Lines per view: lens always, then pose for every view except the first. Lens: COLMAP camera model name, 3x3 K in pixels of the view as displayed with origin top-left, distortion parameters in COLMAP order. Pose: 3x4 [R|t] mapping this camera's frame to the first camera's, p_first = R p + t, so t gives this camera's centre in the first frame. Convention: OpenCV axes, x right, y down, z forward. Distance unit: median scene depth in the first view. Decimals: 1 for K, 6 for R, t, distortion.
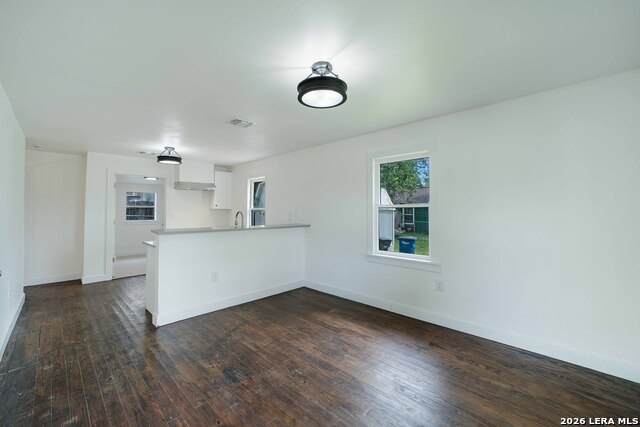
lens RADIAL K [[262.8, 0, 304.3], [0, 262.8, 204.5], [0, 0, 1]] dist [-0.002661, -0.000180]
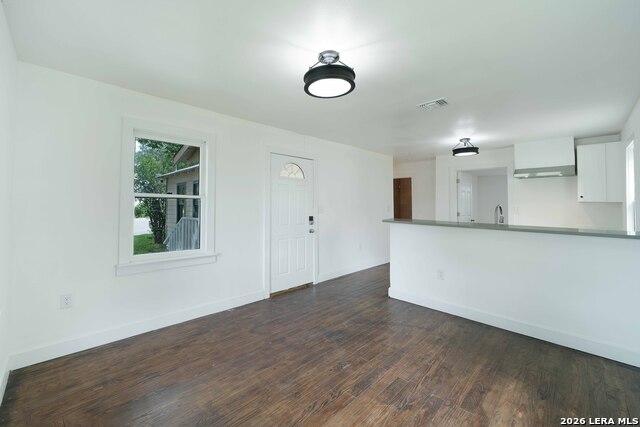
lens RADIAL K [[262.8, 0, 304.3], [0, 262.8, 204.5], [0, 0, 1]] dist [-0.002661, -0.000180]
pose [[0.005279, 0.009071, -0.999945, 0.696856], [0.016627, 0.999820, 0.009157, 0.011932], [0.999848, -0.016674, 0.005127, 0.614348]]
